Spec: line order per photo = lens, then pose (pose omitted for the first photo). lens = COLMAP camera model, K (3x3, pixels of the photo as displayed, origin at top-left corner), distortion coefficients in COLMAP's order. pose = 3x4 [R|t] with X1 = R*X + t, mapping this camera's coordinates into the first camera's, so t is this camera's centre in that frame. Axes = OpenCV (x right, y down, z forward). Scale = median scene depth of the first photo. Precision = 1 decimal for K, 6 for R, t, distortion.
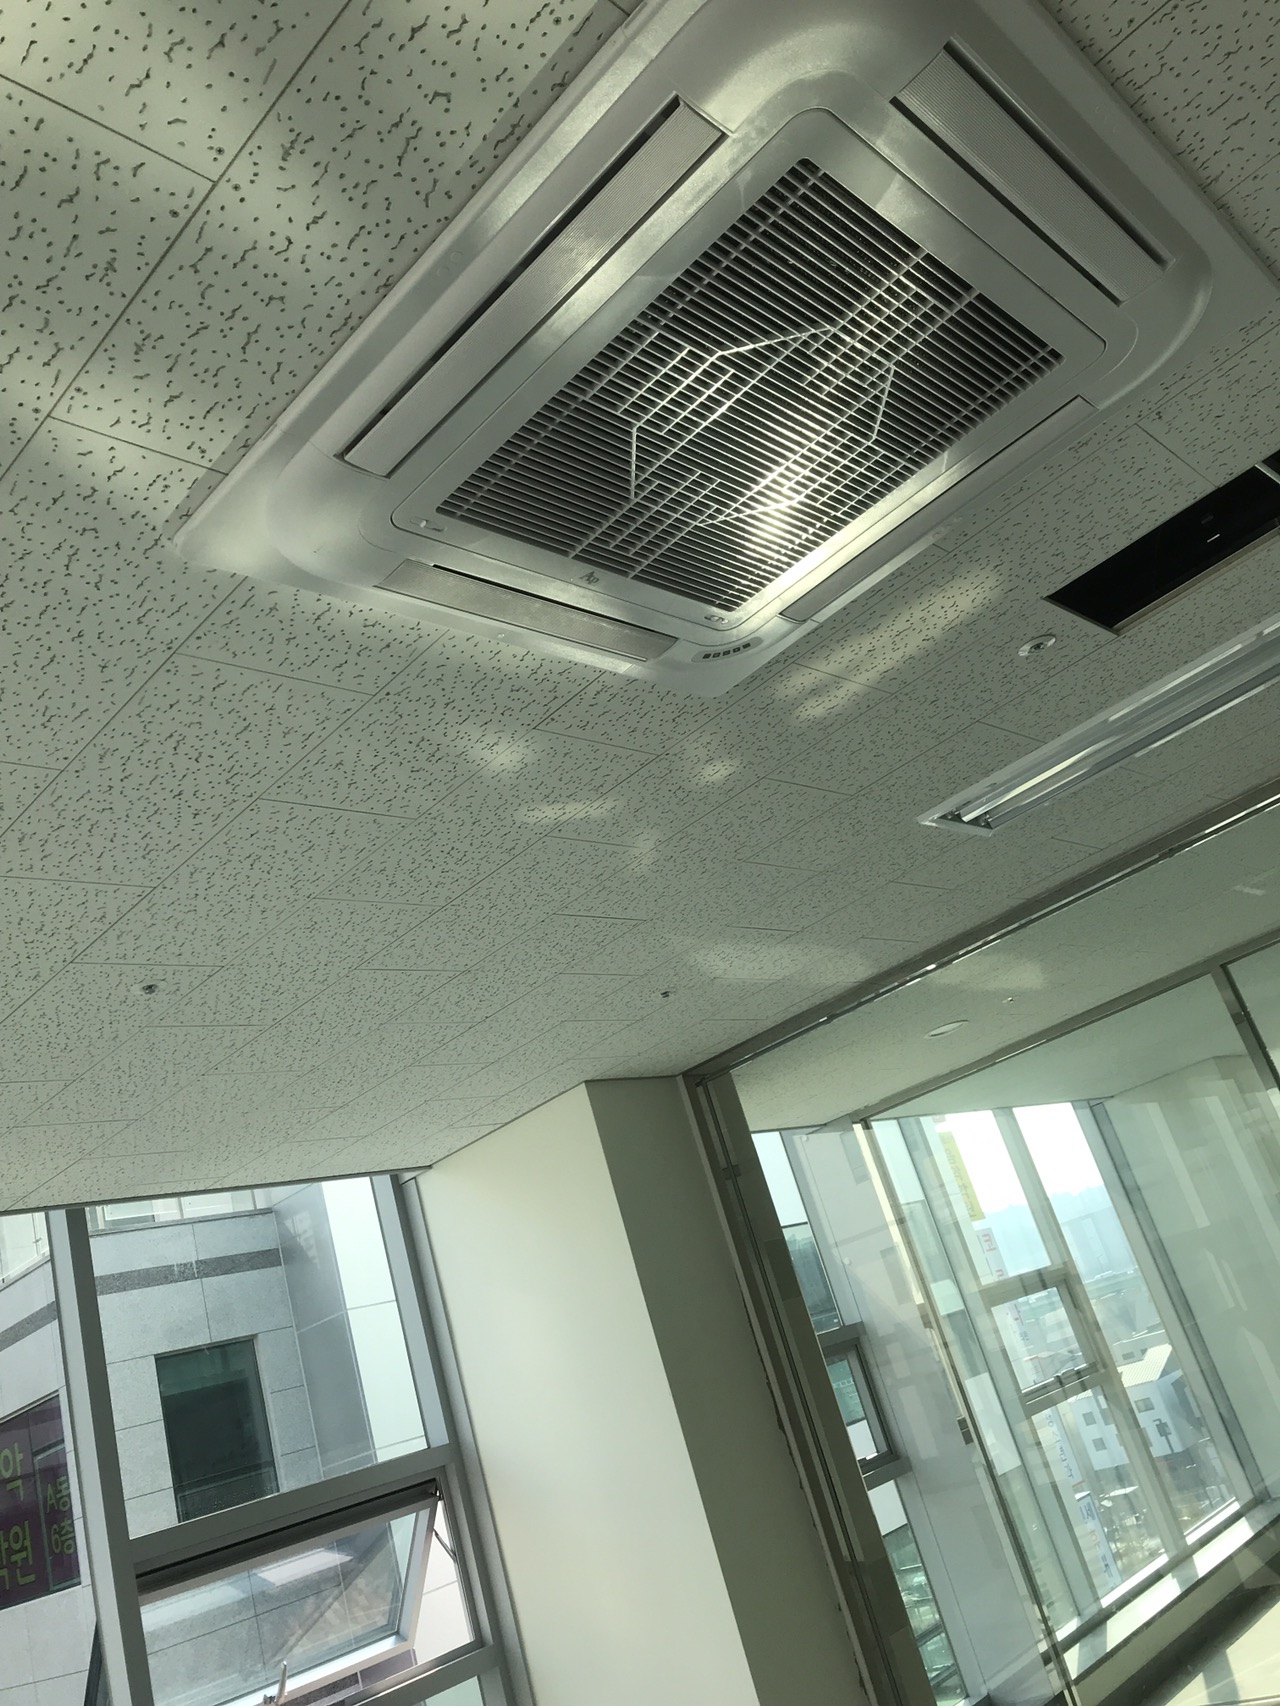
lens RADIAL K [[1390.0, 0, 640.0], [0, 1390.0, 853.0], [0, 0, 1]] dist [0.007570, 0.003138]
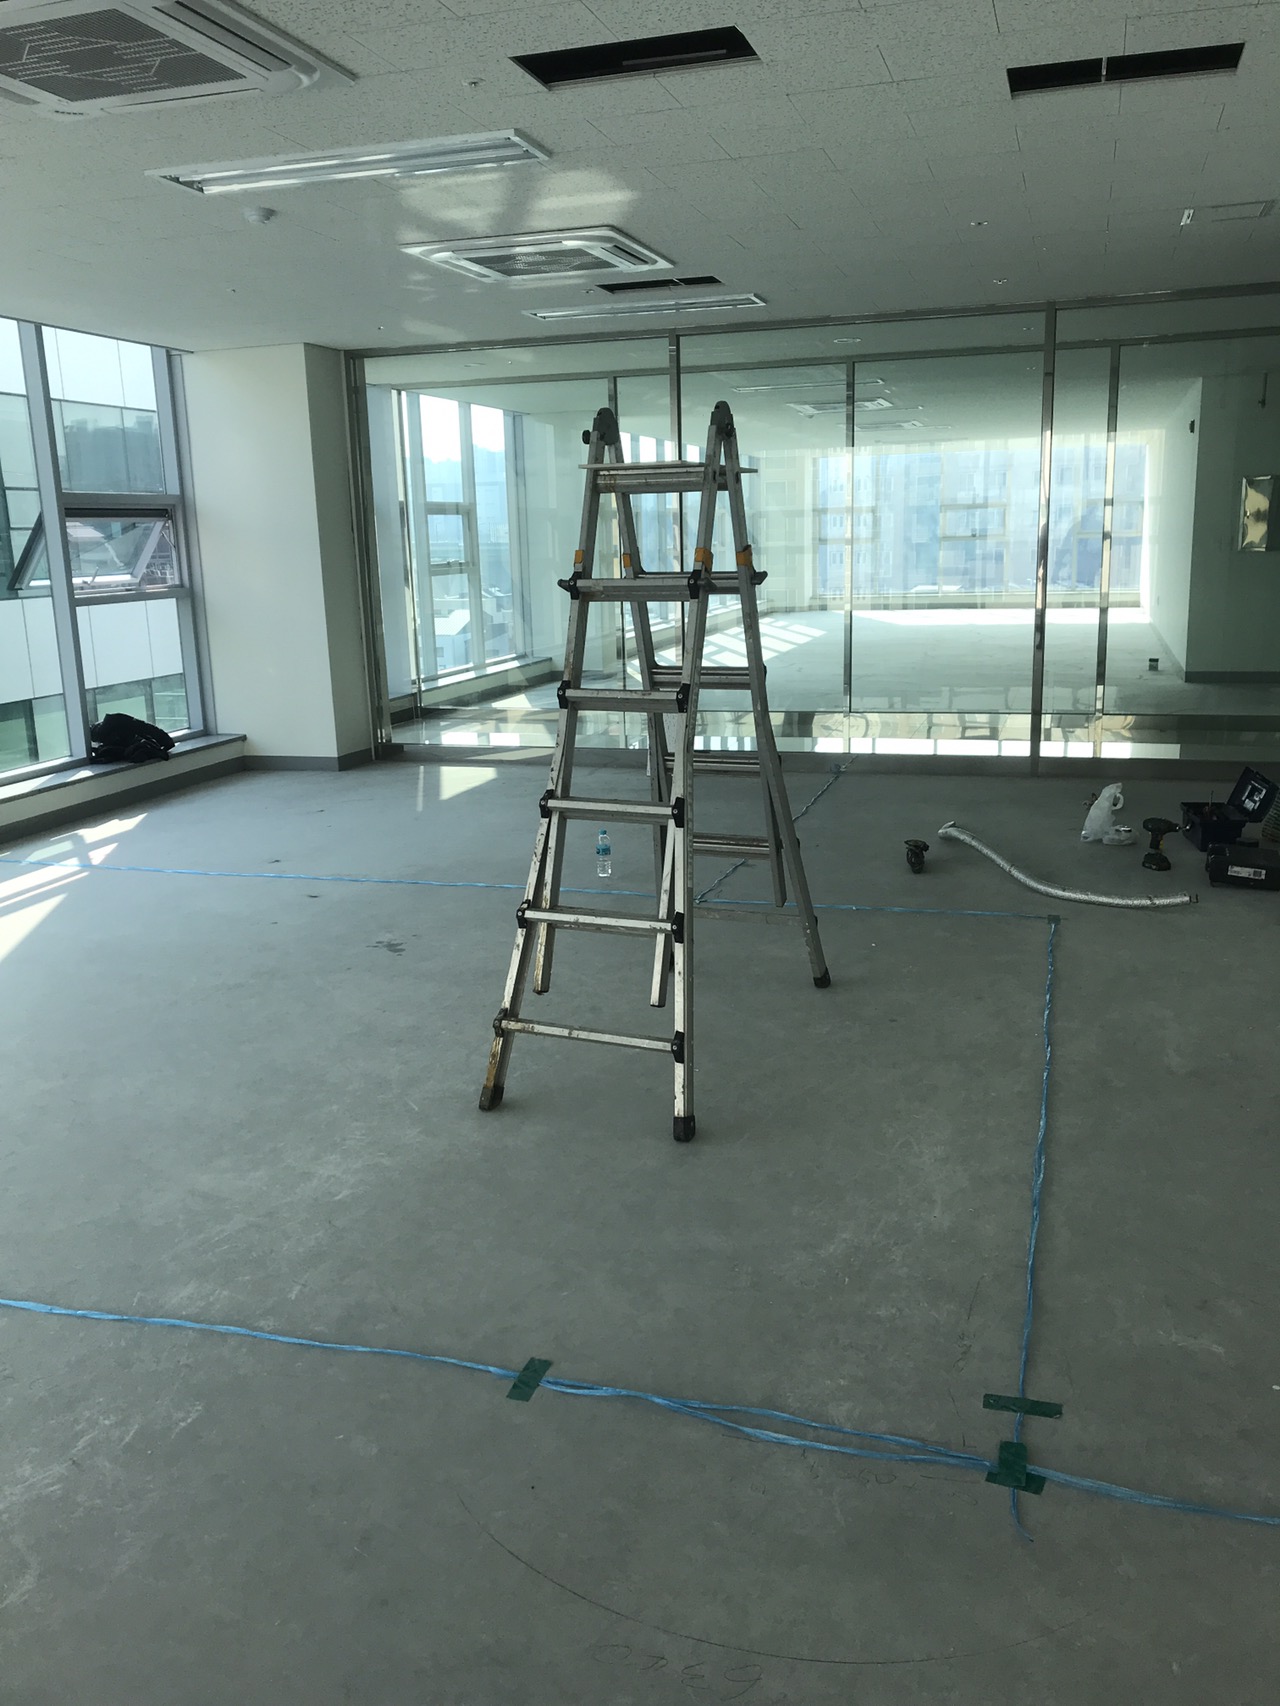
lens RADIAL K [[1390.0, 0, 640.0], [0, 1390.0, 853.0], [0, 0, 1]] dist [0.007570, 0.003138]
pose [[0.865134, 0.158013, 0.475999, -0.280148], [-0.380243, 0.825517, 0.417057, -0.149139], [-0.327045, -0.541806, 0.774266, -0.661164]]
